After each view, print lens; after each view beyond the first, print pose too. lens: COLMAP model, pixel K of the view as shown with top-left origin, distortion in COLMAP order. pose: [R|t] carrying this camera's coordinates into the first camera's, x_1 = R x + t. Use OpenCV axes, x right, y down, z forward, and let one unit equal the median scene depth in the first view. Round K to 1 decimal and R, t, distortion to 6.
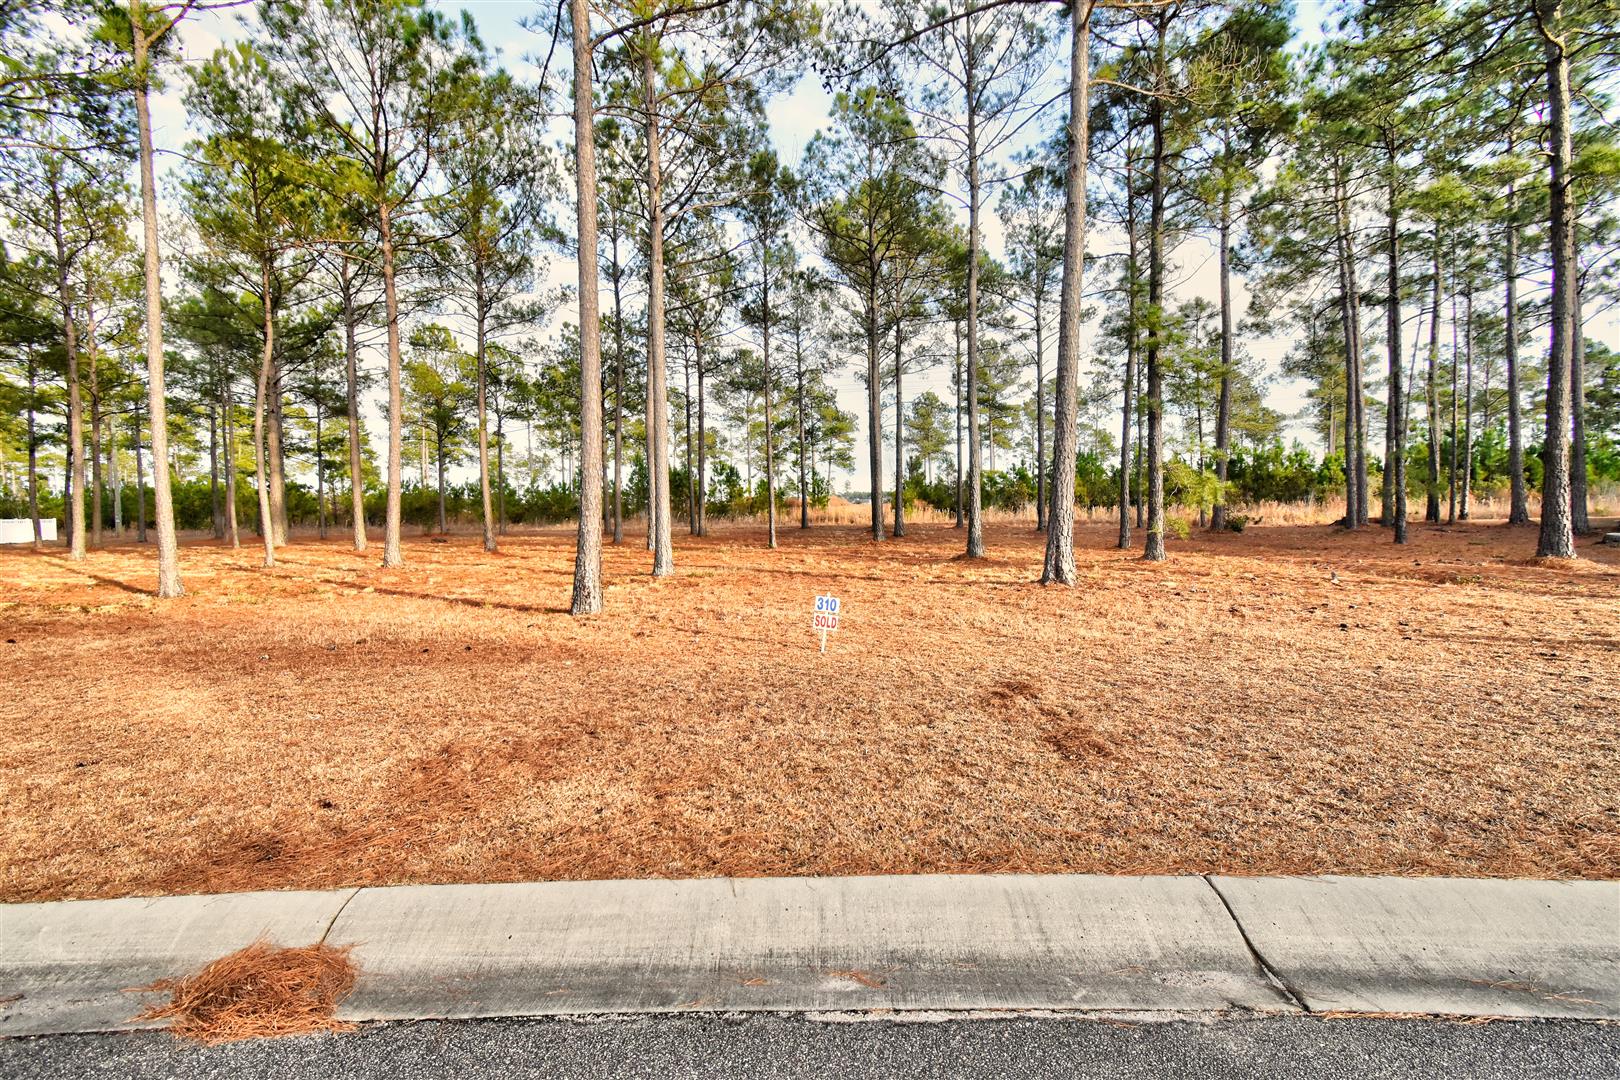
lens RADIAL K [[709.6, 0, 810.0], [0, 709.6, 540.0], [0, 0, 1]] dist [-0.000212, 0.000034]
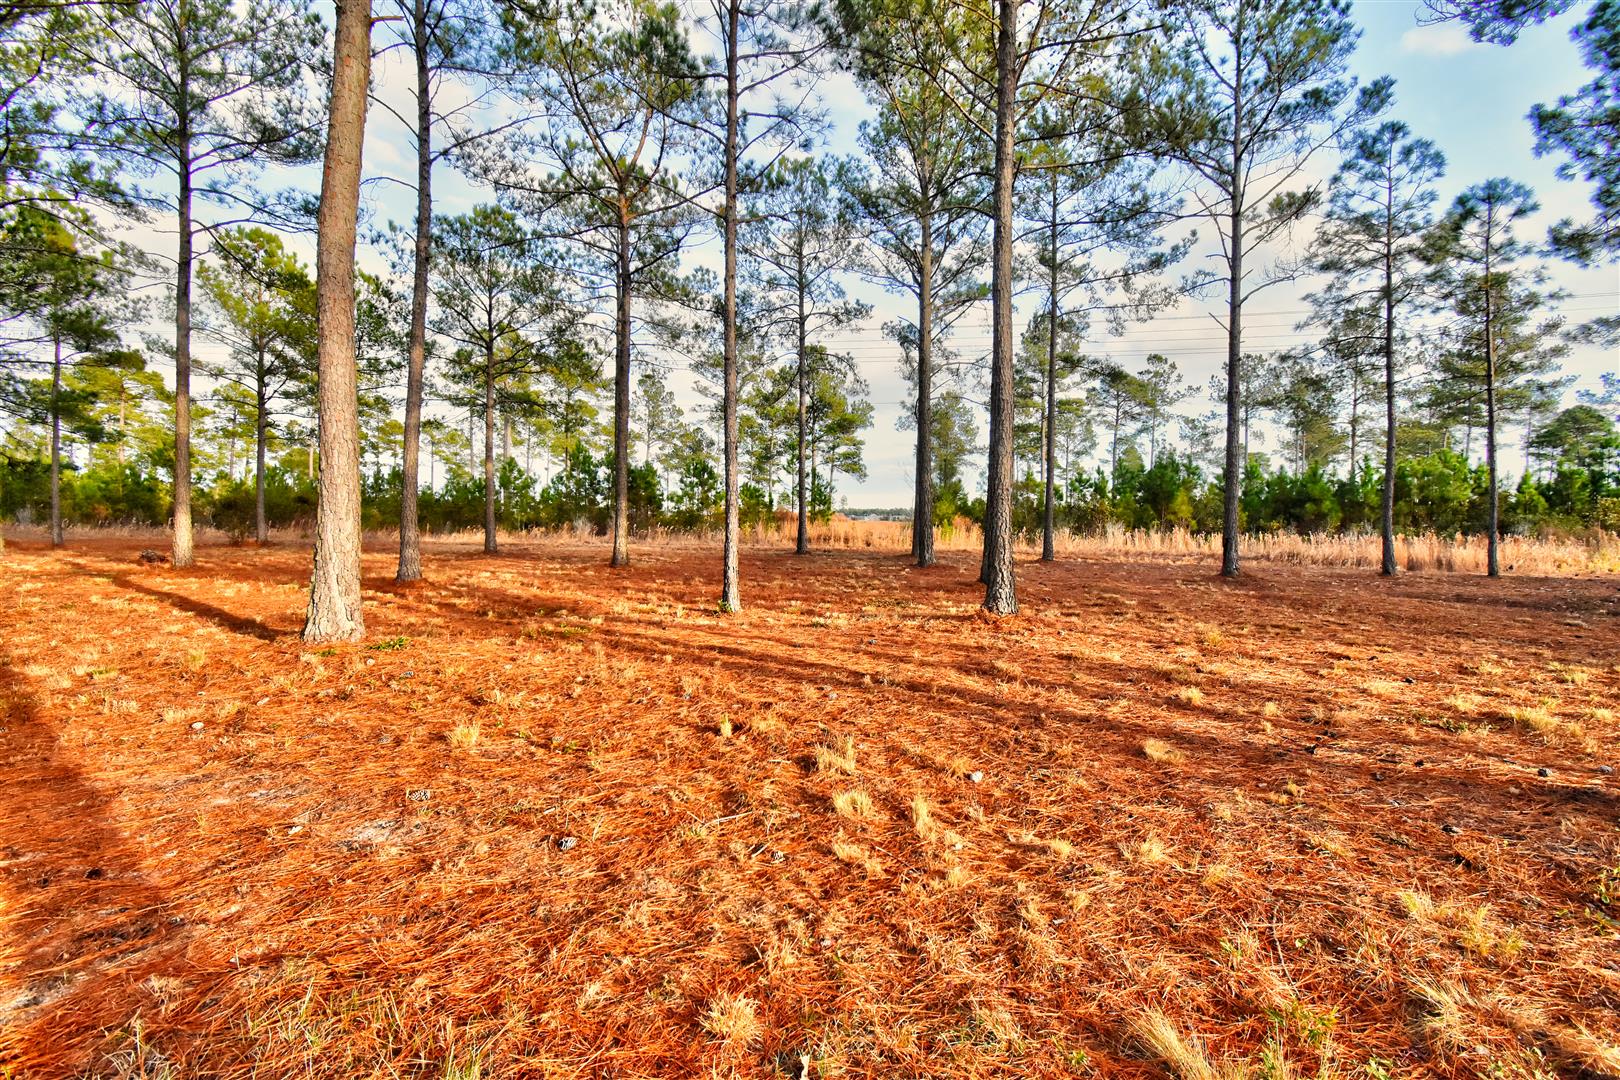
lens RADIAL K [[709.6, 0, 810.0], [0, 709.6, 540.0], [0, 0, 1]] dist [-0.000212, 0.000034]
pose [[0.999360, 0.034283, 0.010211, -0.007283], [-0.034058, 0.999189, -0.021461, -0.016109], [-0.010939, 0.021099, 0.999718, 0.370165]]
